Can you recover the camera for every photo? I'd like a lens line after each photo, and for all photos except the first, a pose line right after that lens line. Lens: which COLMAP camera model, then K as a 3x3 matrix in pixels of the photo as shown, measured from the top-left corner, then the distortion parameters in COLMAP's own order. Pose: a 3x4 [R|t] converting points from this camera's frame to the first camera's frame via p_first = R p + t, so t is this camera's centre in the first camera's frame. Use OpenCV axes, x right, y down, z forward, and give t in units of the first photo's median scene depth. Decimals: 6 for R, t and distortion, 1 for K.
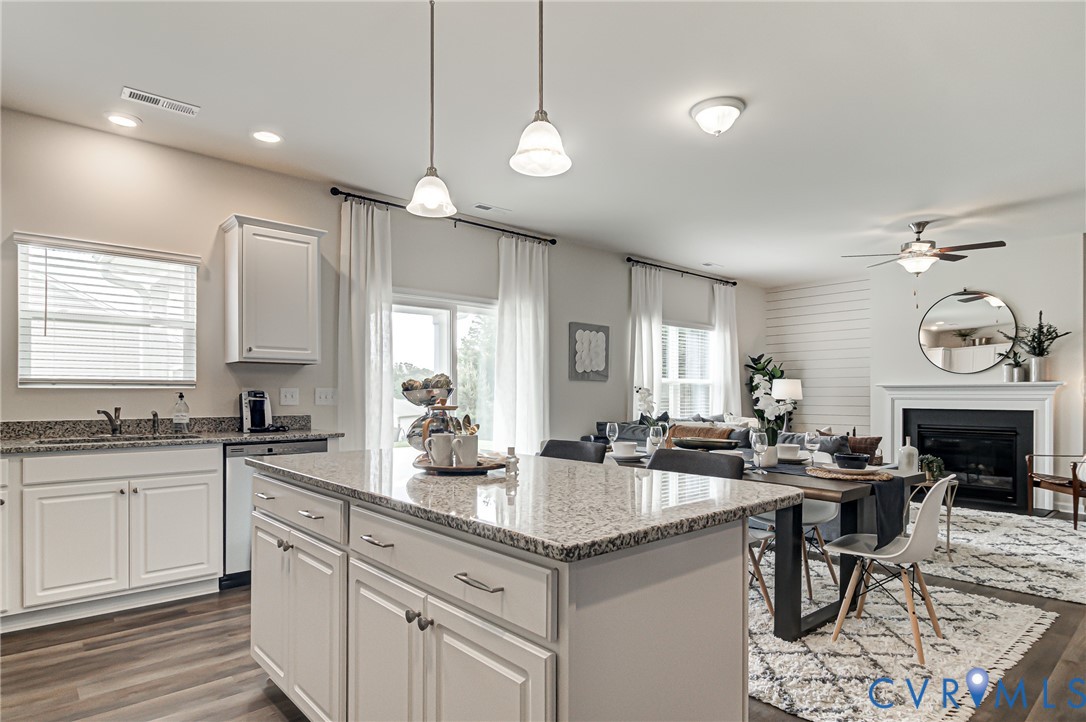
lens RADIAL K [[587.7, 0, 552.8], [0, 587.7, 396.3], [0, 0, 1]] dist [0.006698, -0.007042]
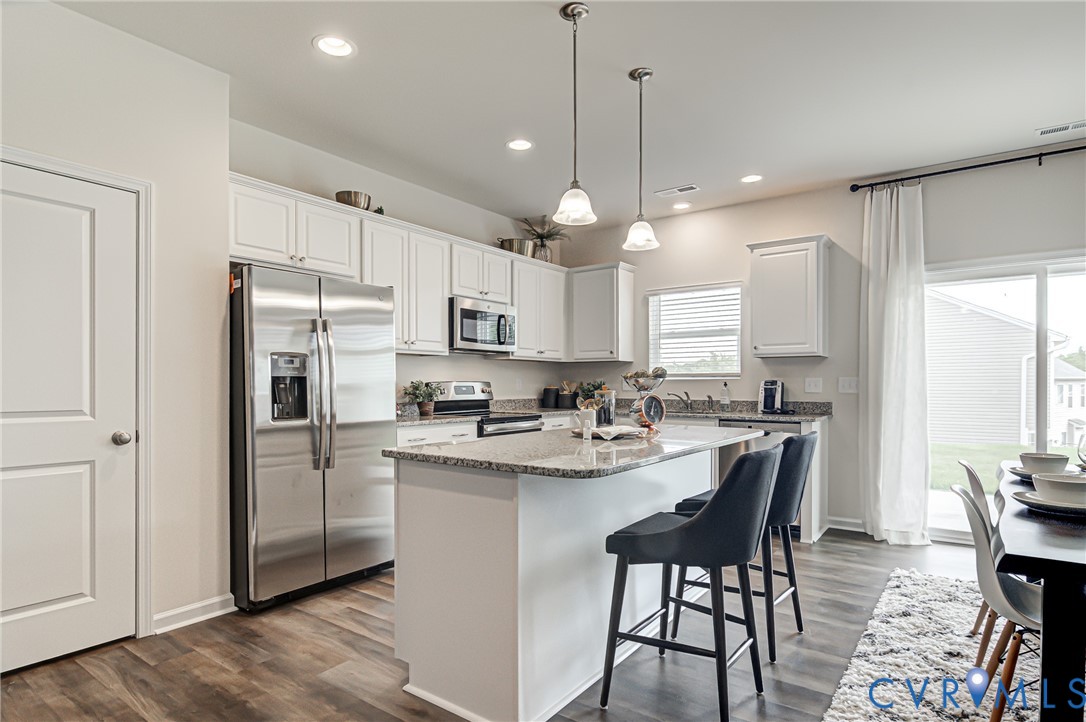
lens RADIAL K [[587.7, 0, 551.9], [0, 587.7, 388.9], [0, 0, 1]] dist [0.006698, -0.007042]
pose [[0.213981, 0.009545, -0.976791, 0.616521], [-0.002803, 0.999954, 0.009157, -0.001294], [0.976834, 0.000778, 0.213998, 0.294172]]
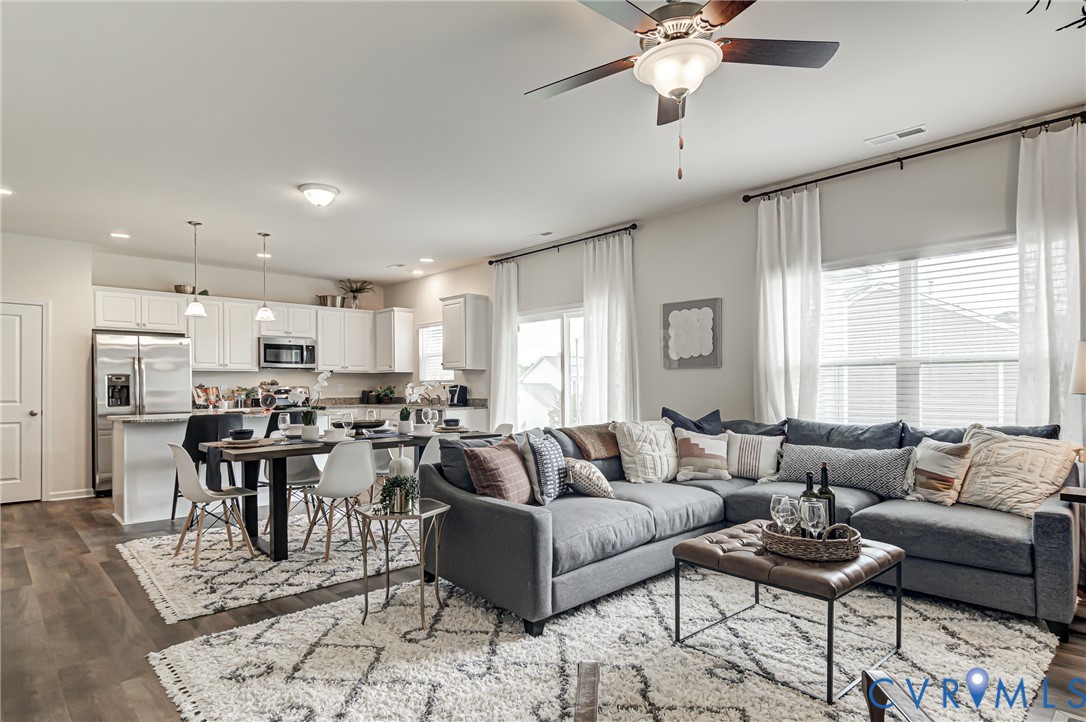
lens RADIAL K [[587.7, 0, 551.6], [0, 587.7, 386.0], [0, 0, 1]] dist [0.006698, -0.007042]
pose [[0.039452, -0.000753, -0.999221, 1.466643], [0.003266, 0.999994, -0.000625, -0.002885], [0.999216, -0.003239, 0.039454, 1.269135]]
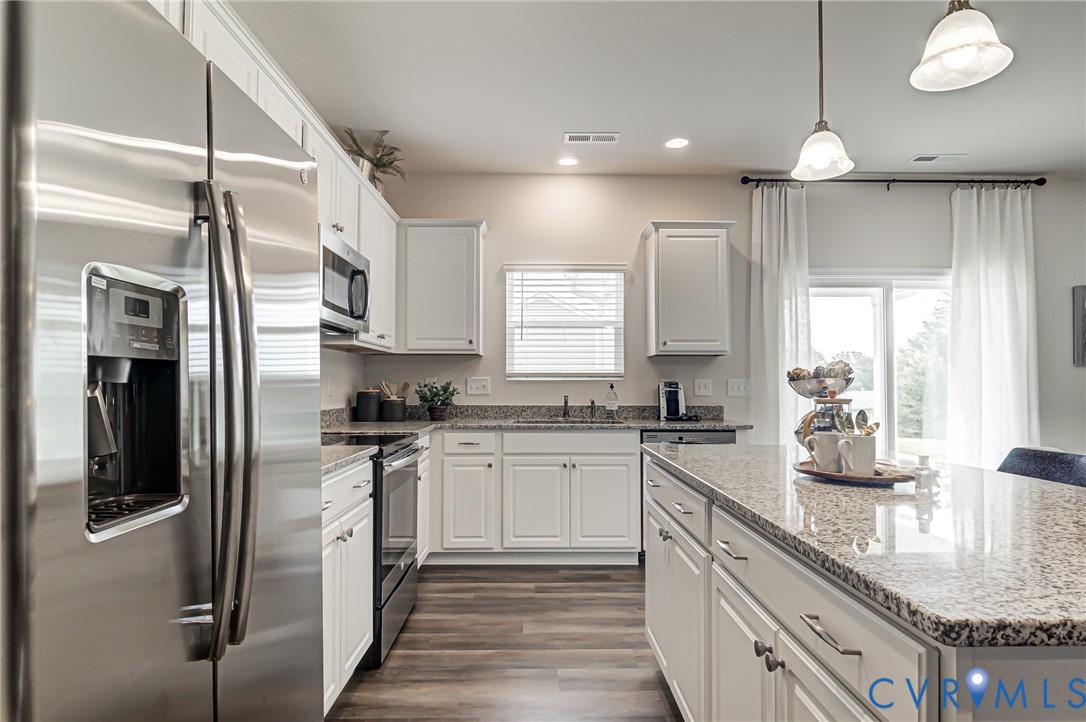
lens RADIAL K [[587.7, 0, 545.1], [0, 587.7, 369.5], [0, 0, 1]] dist [0.006698, -0.007042]
pose [[0.751603, -0.016135, -0.659419, 0.027599], [-0.004303, 0.999560, -0.029362, 0.000492], [0.659602, 0.024906, 0.751202, 0.049101]]
